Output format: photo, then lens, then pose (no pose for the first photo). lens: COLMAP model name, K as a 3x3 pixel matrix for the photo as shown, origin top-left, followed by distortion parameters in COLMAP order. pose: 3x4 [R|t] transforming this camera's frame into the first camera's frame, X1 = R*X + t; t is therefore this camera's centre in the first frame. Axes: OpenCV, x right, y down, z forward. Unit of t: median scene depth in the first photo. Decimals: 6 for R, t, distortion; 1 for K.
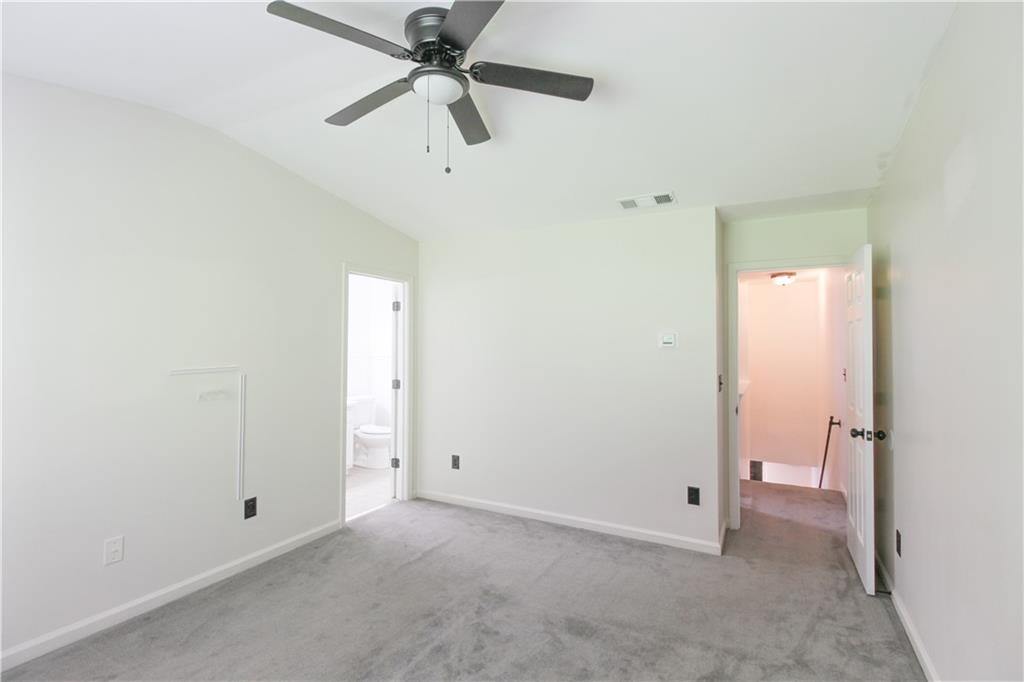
lens RADIAL K [[467.7, 0, 510.9], [0, 467.7, 343.6], [0, 0, 1]] dist [0.016534, -0.011986]
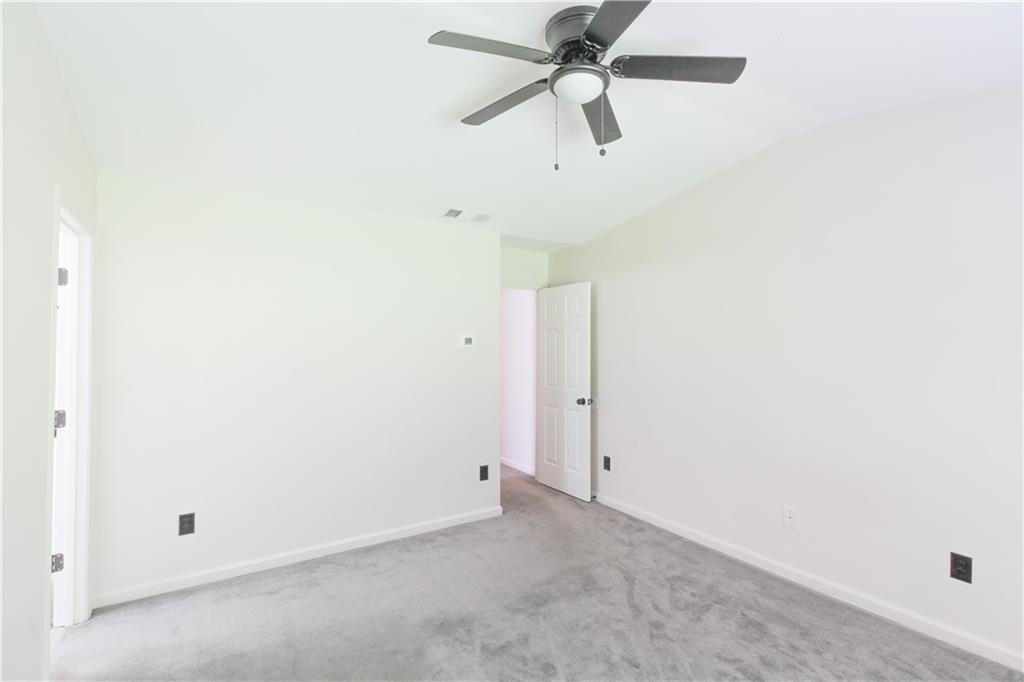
lens RADIAL K [[467.7, 0, 507.3], [0, 467.7, 342.8], [0, 0, 1]] dist [0.016534, -0.011986]
pose [[0.490357, 0.011604, 0.871445, -0.620853], [0.000323, 0.999909, -0.013497, 0.013701], [-0.871522, 0.006900, 0.490308, 0.375626]]
